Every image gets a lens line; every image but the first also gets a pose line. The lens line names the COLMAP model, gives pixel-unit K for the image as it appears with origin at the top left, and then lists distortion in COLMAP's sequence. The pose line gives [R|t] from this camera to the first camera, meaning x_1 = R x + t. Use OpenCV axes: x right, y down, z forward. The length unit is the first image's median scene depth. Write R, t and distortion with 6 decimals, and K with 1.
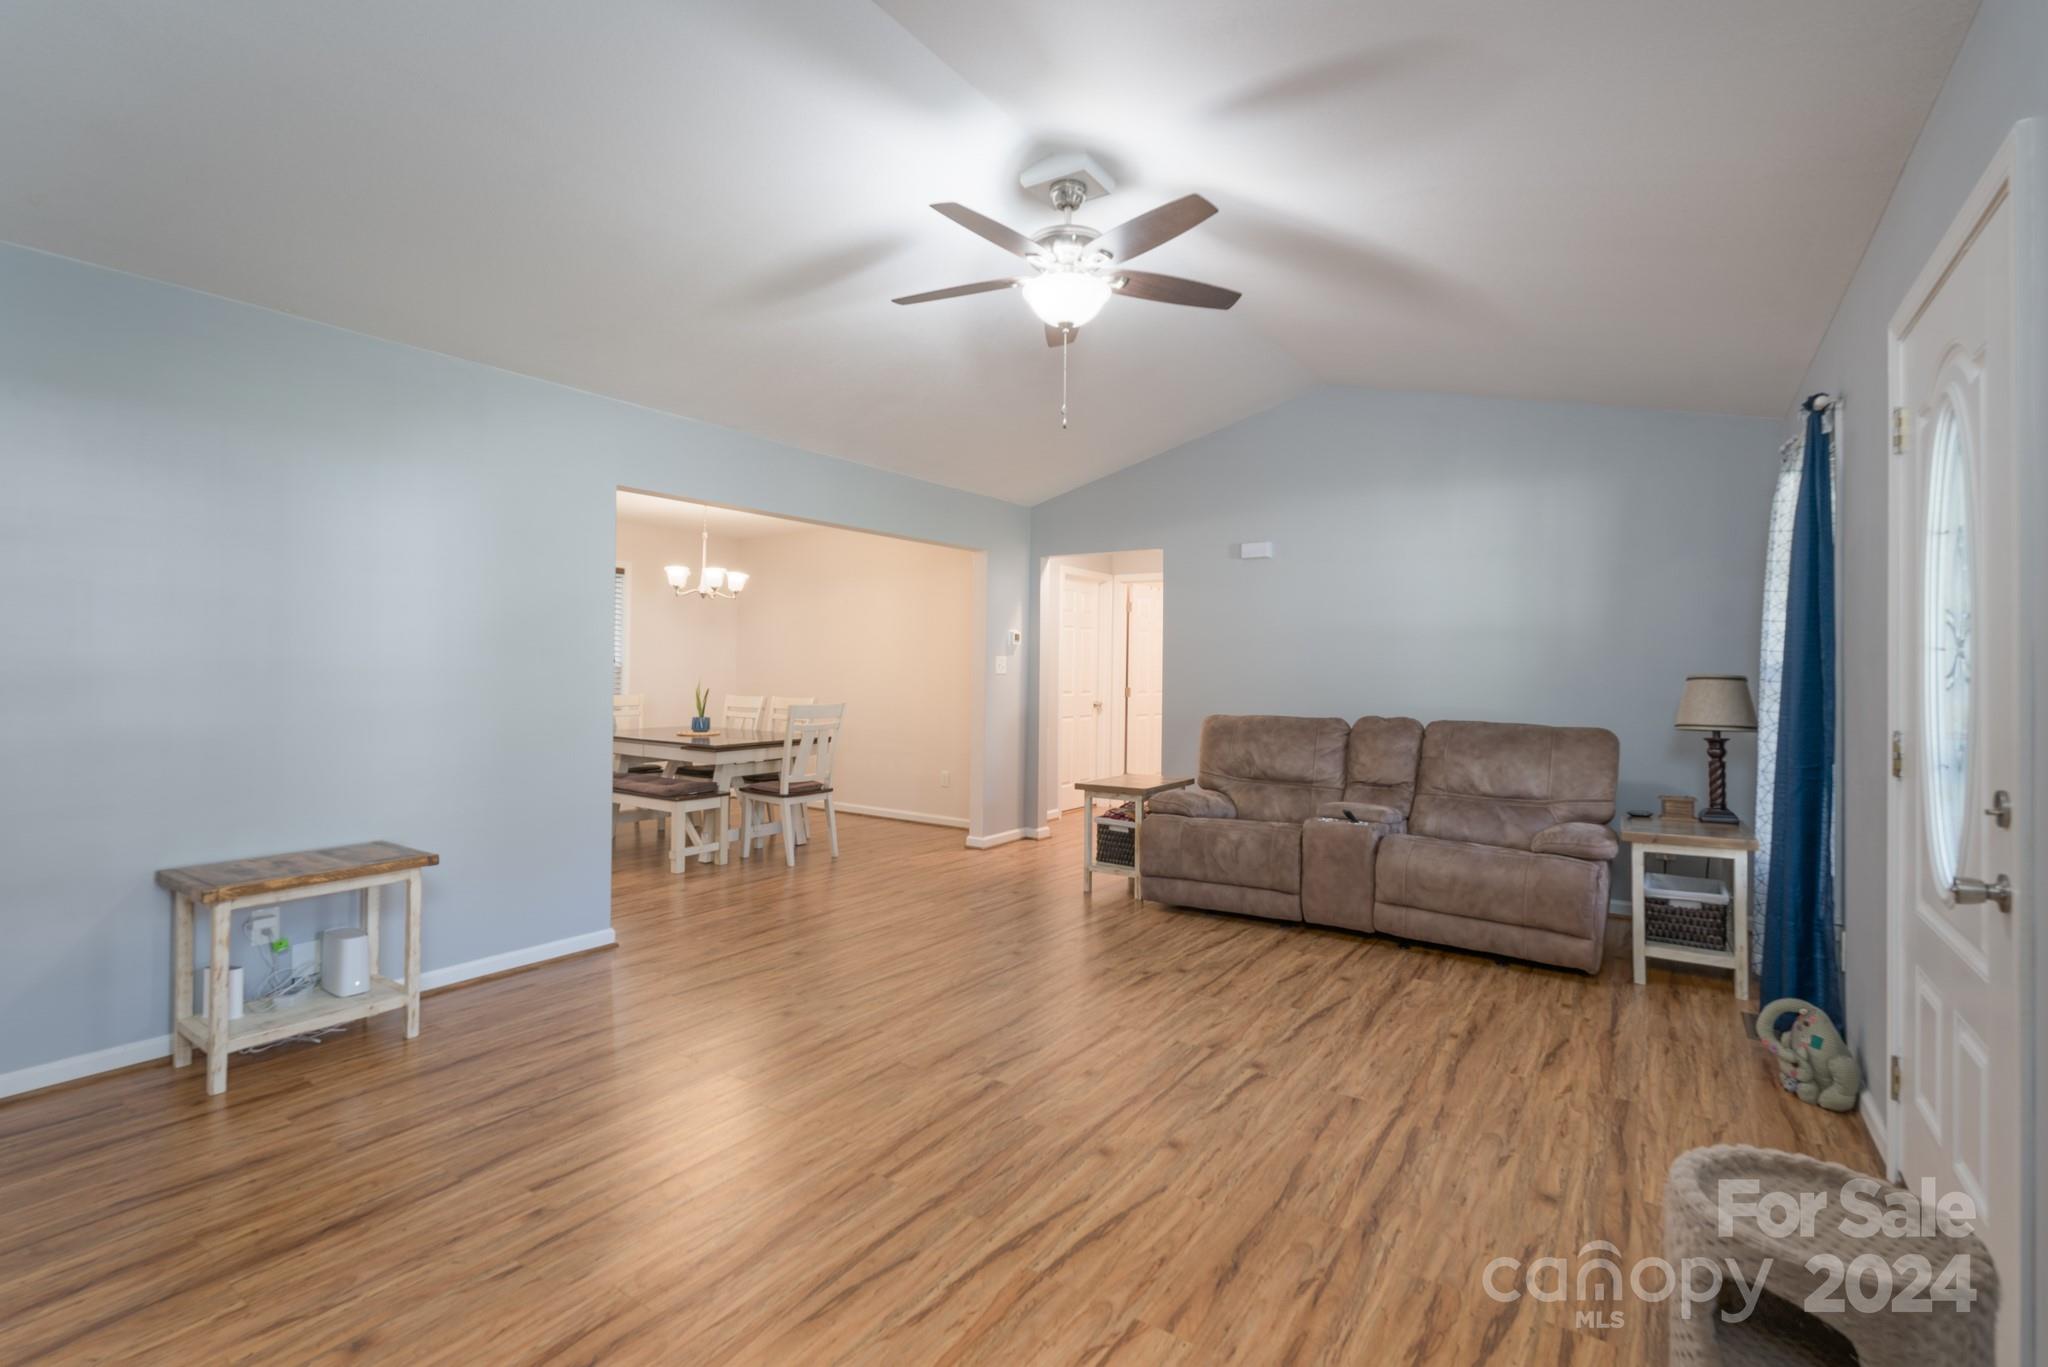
lens RADIAL K [[921.8, 0, 1029.3], [0, 921.8, 673.9], [0, 0, 1]] dist [-0.003720, 0.000723]
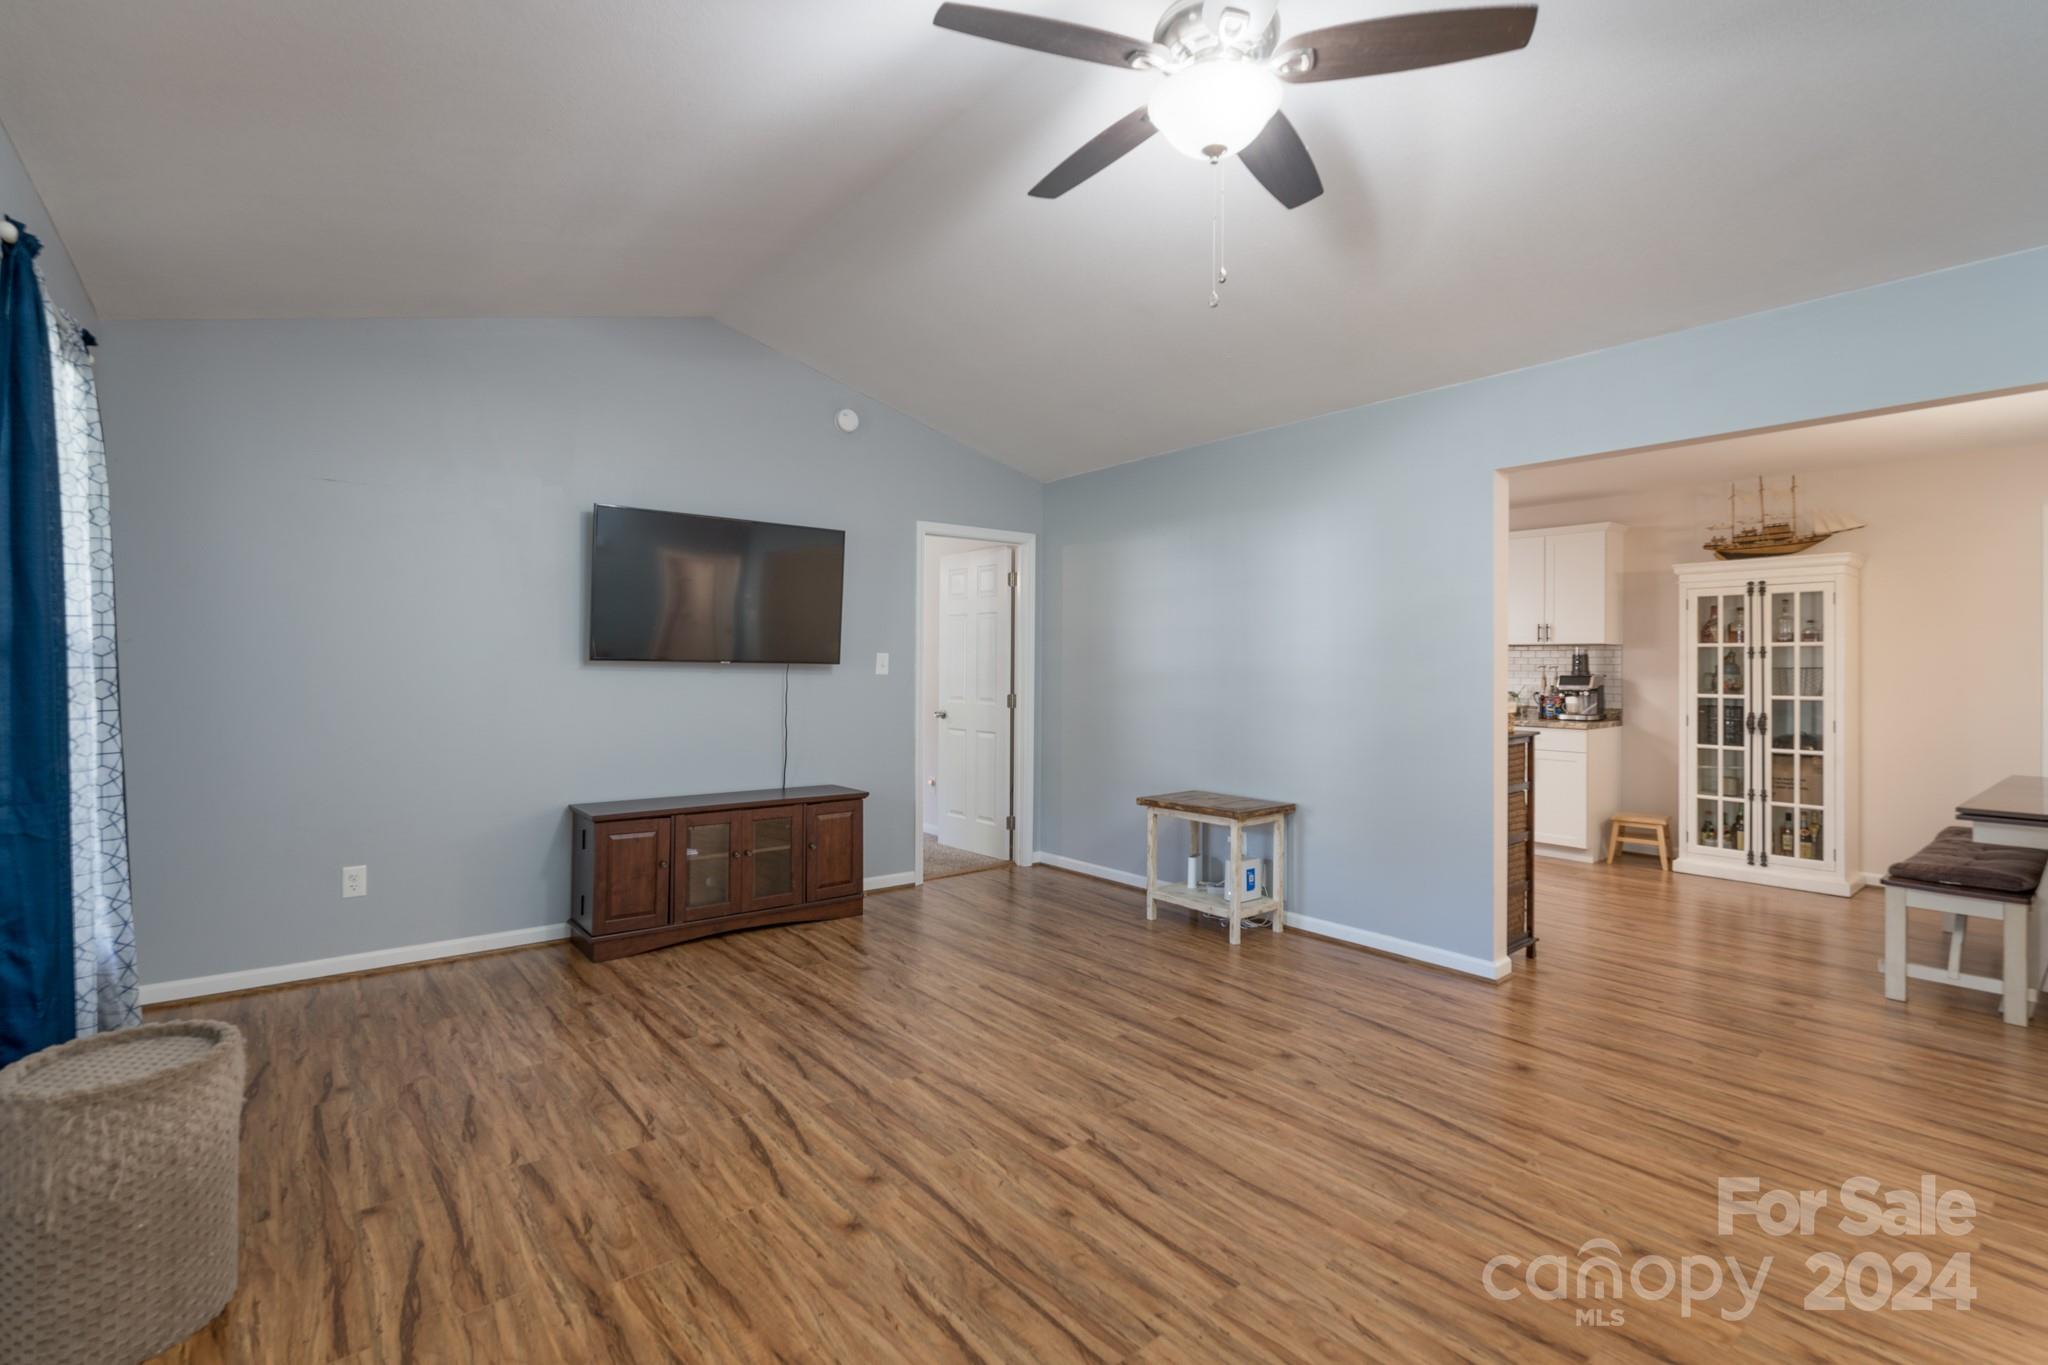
lens RADIAL K [[921.8, 0, 1025.9], [0, 921.8, 667.9], [0, 0, 1]] dist [-0.003720, 0.000723]
pose [[-0.279988, -0.009588, -0.959956, 1.059142], [-0.013362, 0.999892, -0.006089, -0.003615], [0.959911, 0.011122, -0.280086, 1.568354]]
